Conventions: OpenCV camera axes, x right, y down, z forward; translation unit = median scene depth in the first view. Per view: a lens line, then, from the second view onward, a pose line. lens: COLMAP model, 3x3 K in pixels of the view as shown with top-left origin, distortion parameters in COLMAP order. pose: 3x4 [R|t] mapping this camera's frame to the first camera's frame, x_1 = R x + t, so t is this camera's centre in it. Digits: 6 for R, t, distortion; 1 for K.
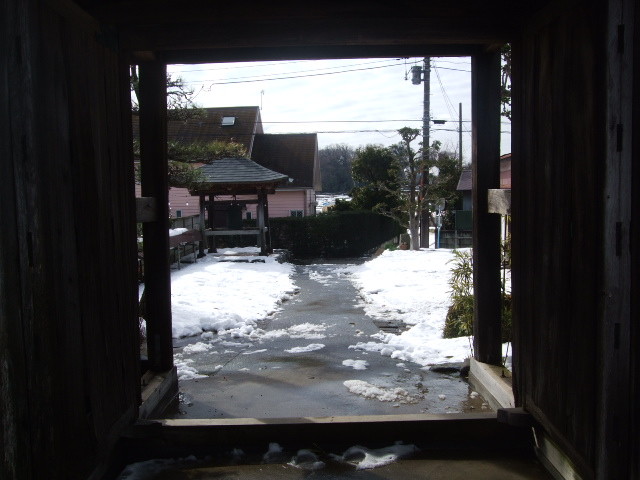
lens RADIAL K [[671.7, 0, 320.0], [0, 671.7, 240.0], [0, 0, 1]] dist [-0.152342, 0.228830]
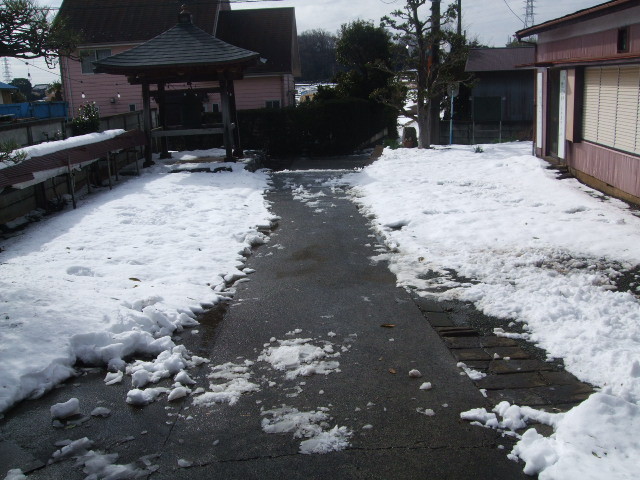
lens RADIAL K [[671.7, 0, 320.0], [0, 671.7, 240.0], [0, 0, 1]] dist [-0.152342, 0.228830]
pose [[0.999215, -0.027511, 0.028513, -0.006506], [0.022507, 0.986372, 0.162983, -0.010032], [-0.032608, -0.162213, 0.986217, 0.232879]]
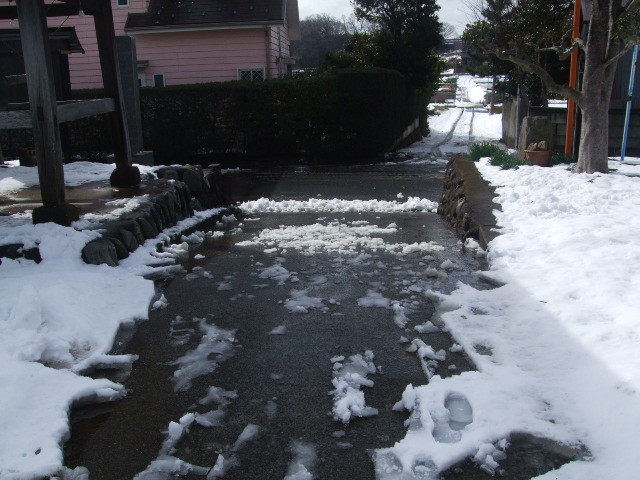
lens RADIAL K [[671.7, 0, 320.0], [0, 671.7, 240.0], [0, 0, 1]] dist [-0.152342, 0.228830]
pose [[0.999567, -0.013392, 0.026189, 0.003099], [0.008479, 0.983735, 0.179423, -0.010291], [-0.028166, -0.179123, 0.983423, 0.751070]]
